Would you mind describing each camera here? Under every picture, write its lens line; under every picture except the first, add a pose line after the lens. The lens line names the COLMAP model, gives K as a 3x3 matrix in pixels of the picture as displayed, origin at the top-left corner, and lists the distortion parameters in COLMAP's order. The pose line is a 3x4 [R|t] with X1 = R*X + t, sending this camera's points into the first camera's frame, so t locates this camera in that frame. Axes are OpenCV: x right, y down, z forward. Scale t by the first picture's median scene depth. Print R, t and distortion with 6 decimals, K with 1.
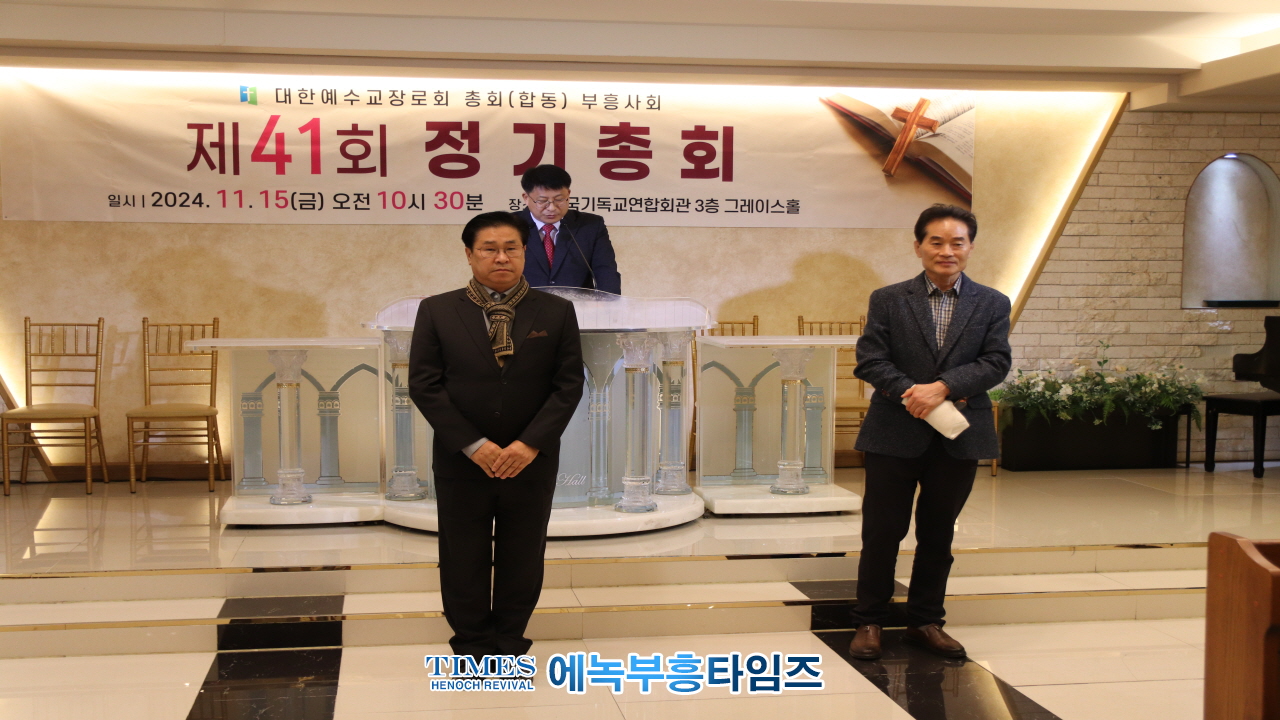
lens RADIAL K [[1590.8, 0, 629.7], [0, 1590.8, 400.6], [0, 0, 1]] dist [0.035232, 0.000000]
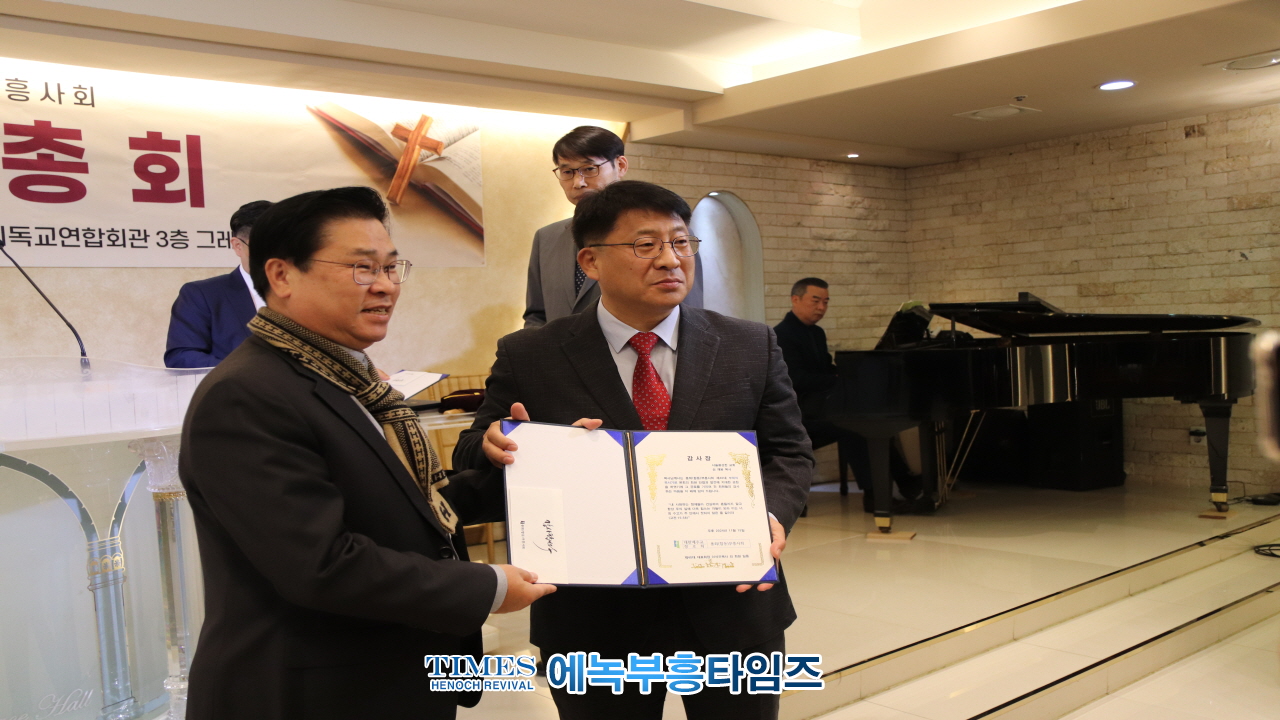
lens RADIAL K [[1171.1, 0, 634.8], [0, 1171.1, 419.2], [0, 0, 1]] dist [-0.013316, 0.000000]
pose [[0.854918, -0.076721, 0.513059, -0.054700], [0.077023, 0.996814, 0.020715, -0.032712], [-0.513014, 0.021808, 0.858103, 0.421189]]
